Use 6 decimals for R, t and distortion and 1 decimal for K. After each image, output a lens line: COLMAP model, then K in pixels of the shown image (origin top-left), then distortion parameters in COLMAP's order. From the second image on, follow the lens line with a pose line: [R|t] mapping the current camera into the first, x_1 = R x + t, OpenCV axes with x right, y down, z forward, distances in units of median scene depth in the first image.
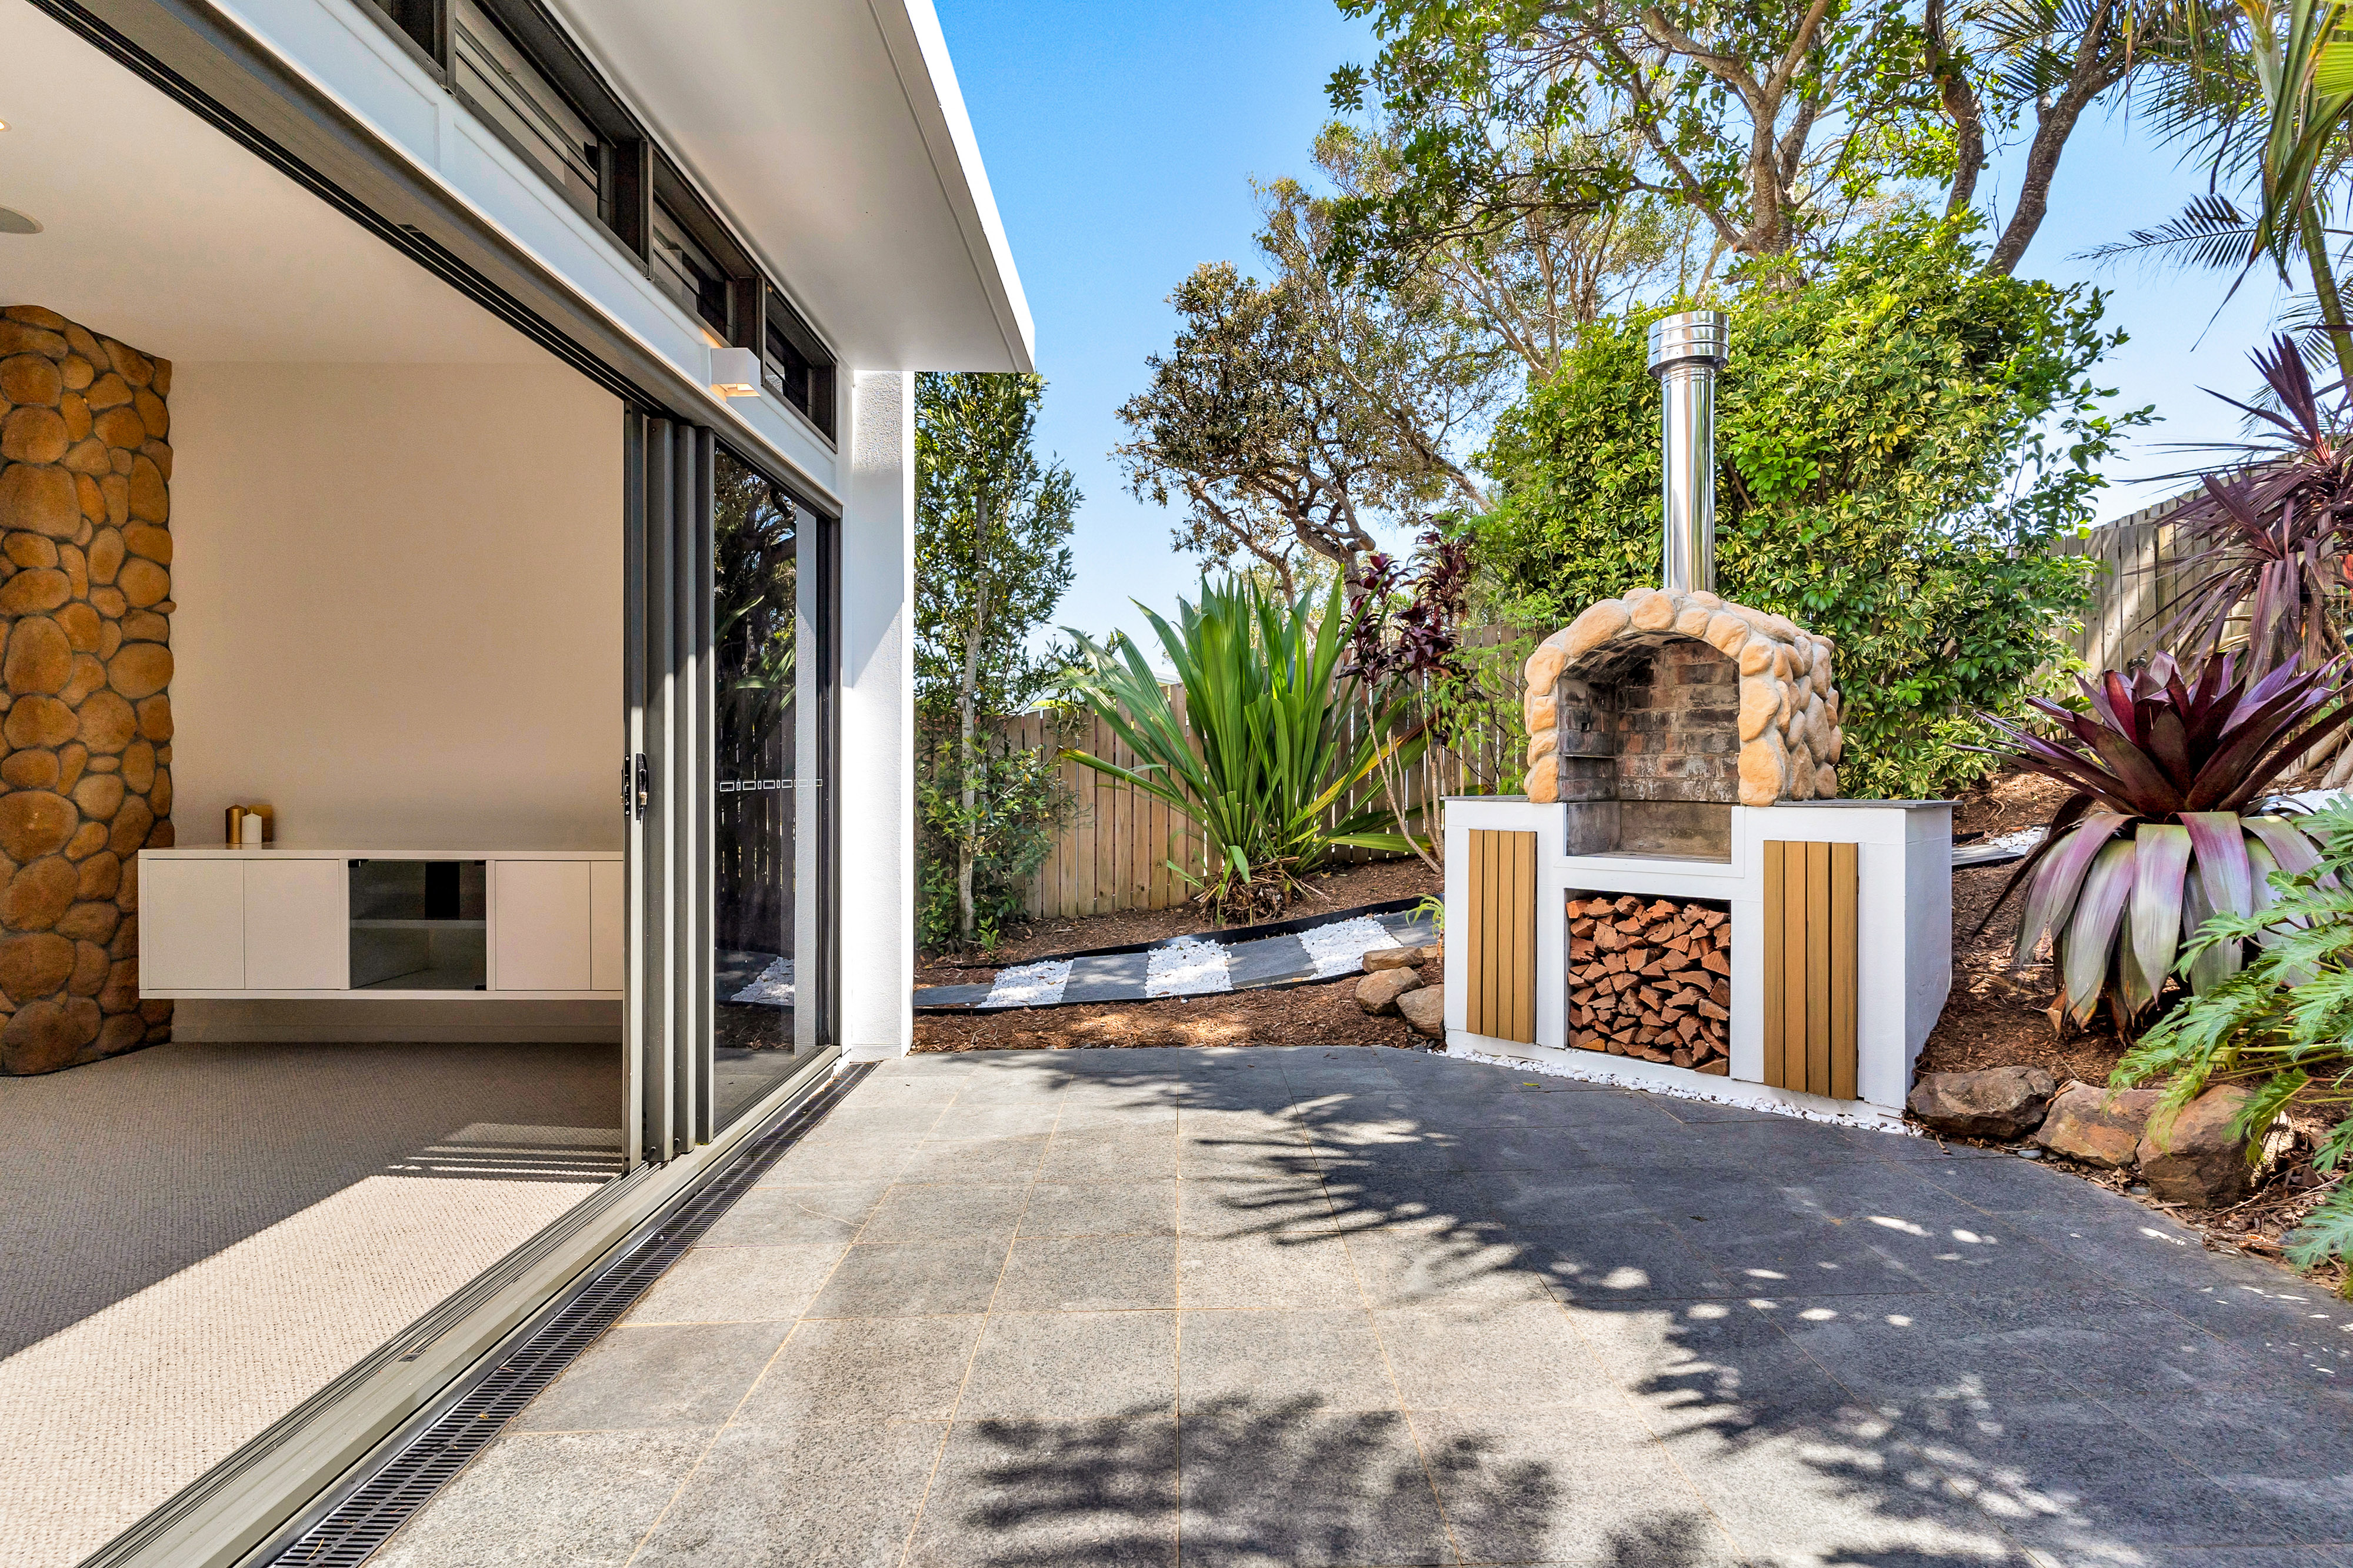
lens RADIAL K [[1130.6, 0, 1176.5], [0, 1130.6, 784.0], [0, 0, 1]] dist [0.000859, 0.000183]
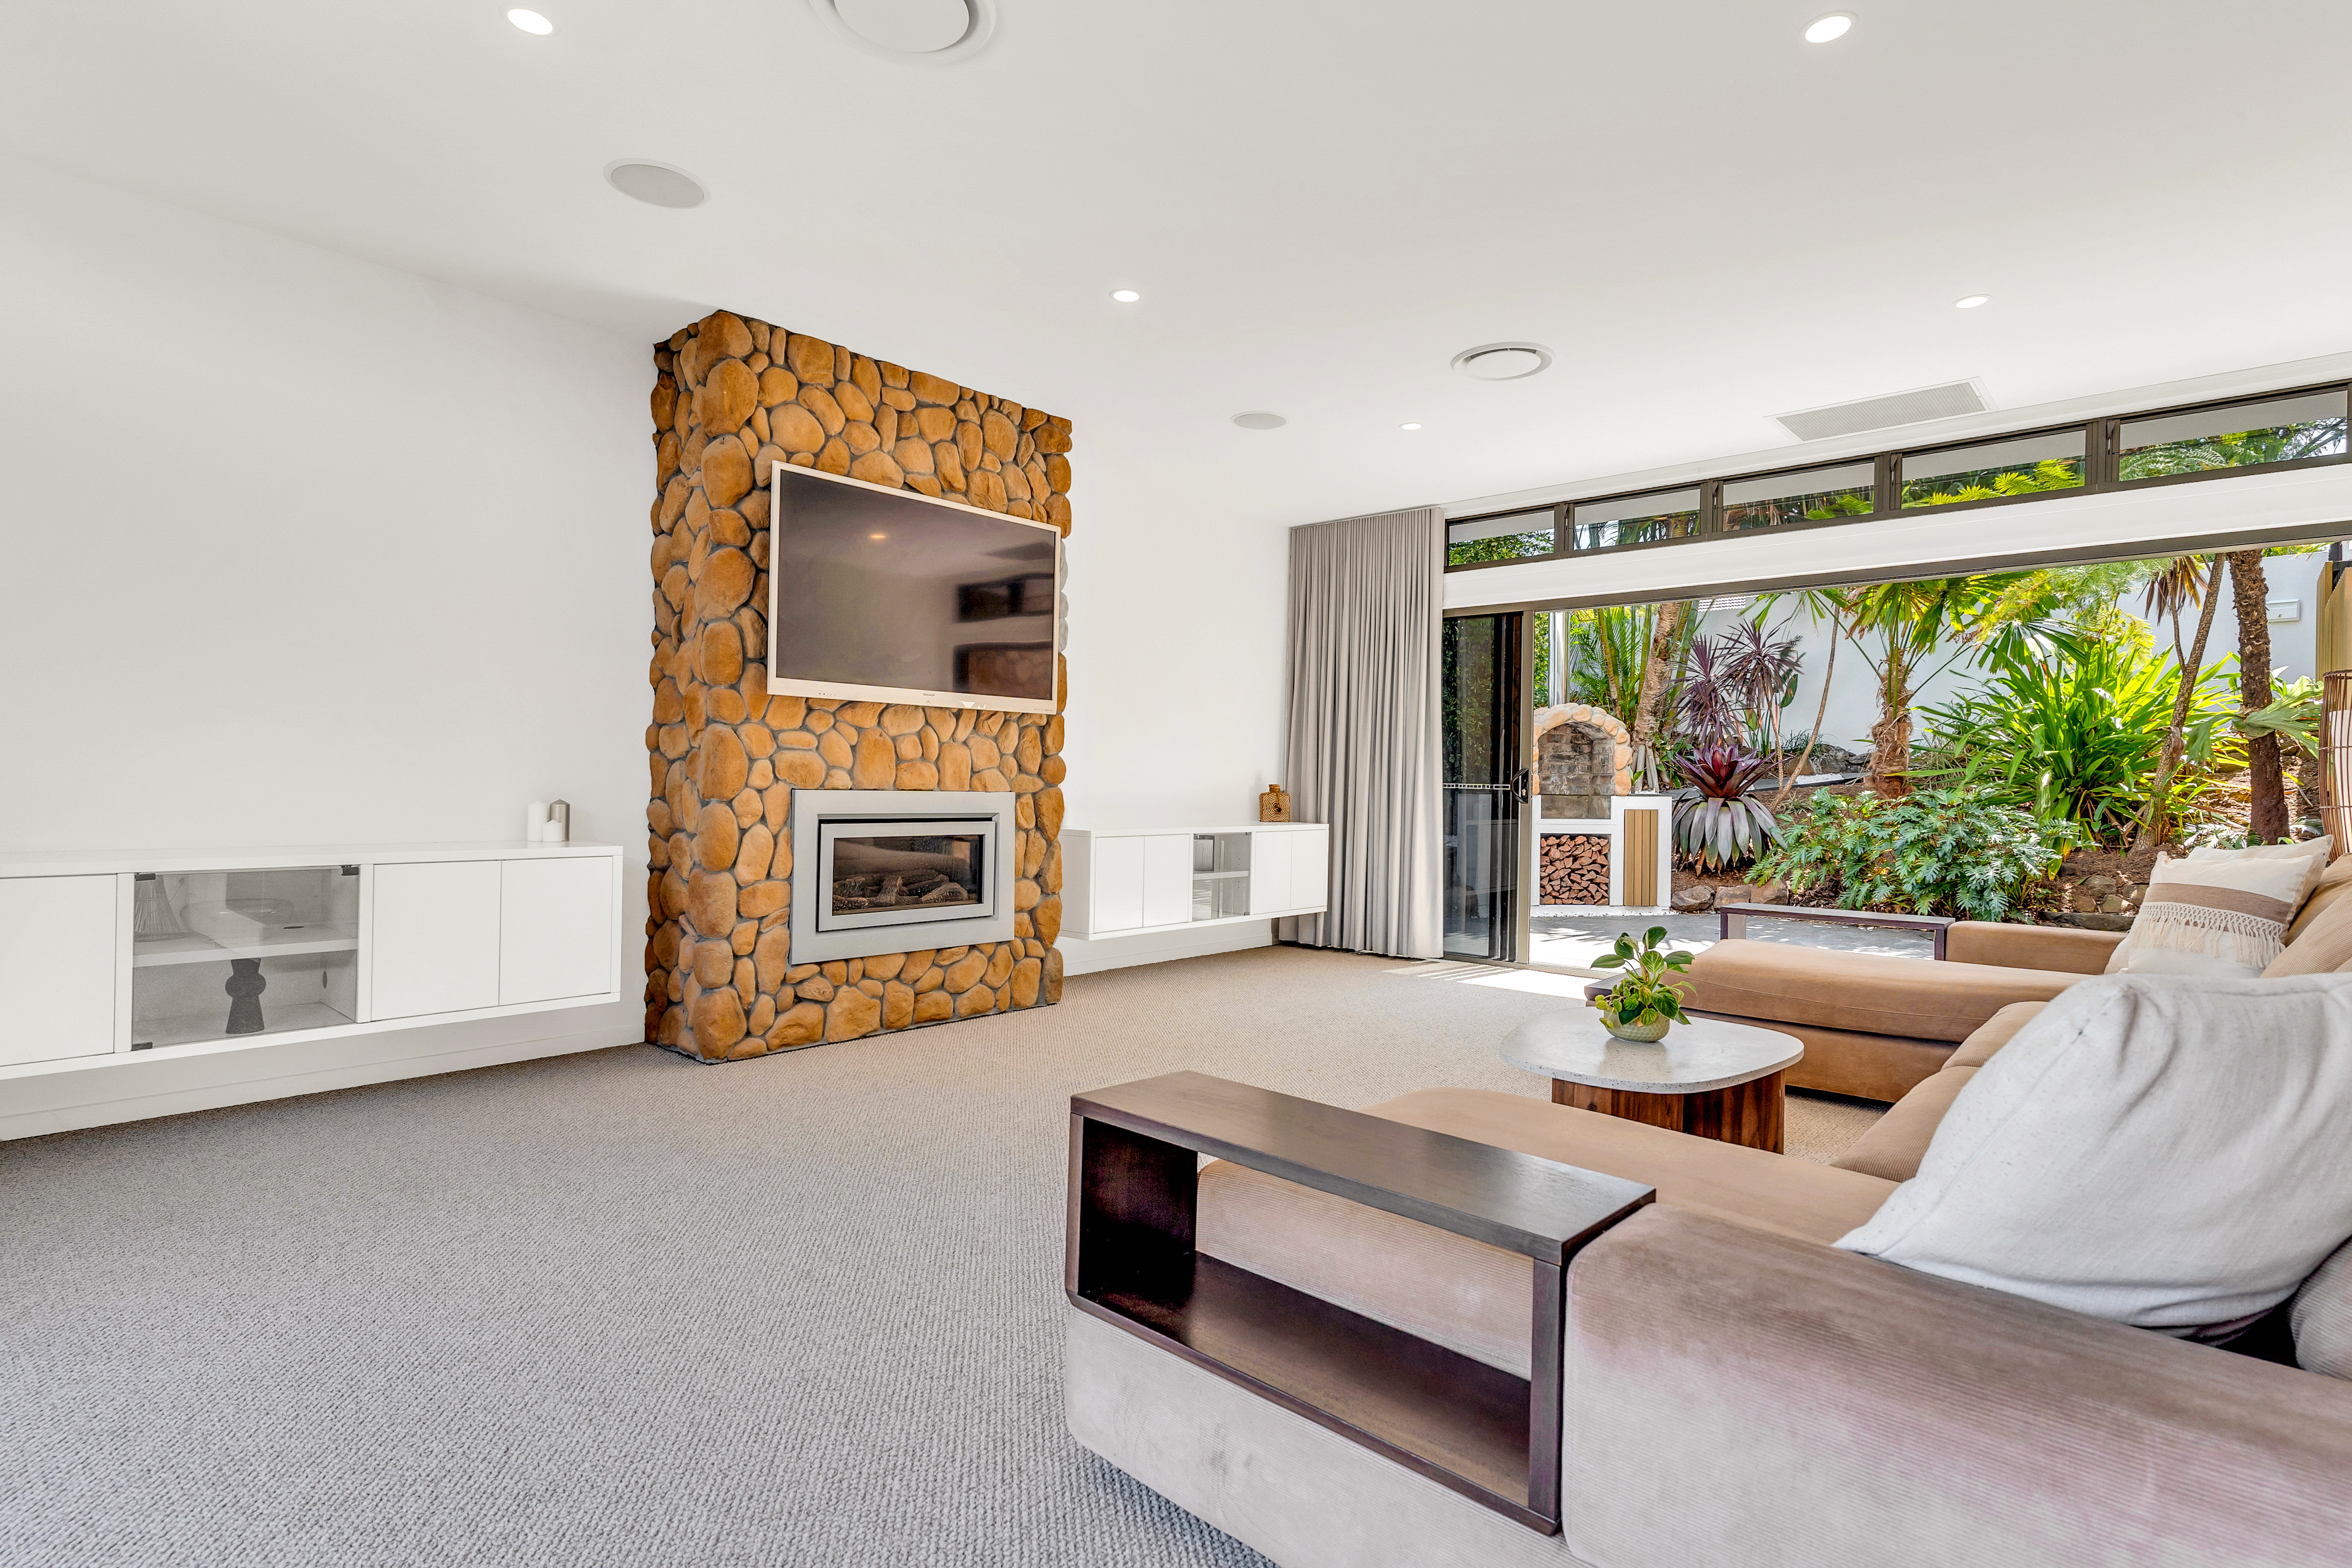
lens RADIAL K [[1130.2, 0, 1176.0], [0, 1130.2, 784.0], [0, 0, 1]] dist [0.000859, 0.000183]
pose [[0.671050, 0.006382, 0.741384, -1.915414], [-0.012031, 0.999925, 0.002282, -0.001864], [-0.741314, -0.010451, 0.671077, 0.039974]]
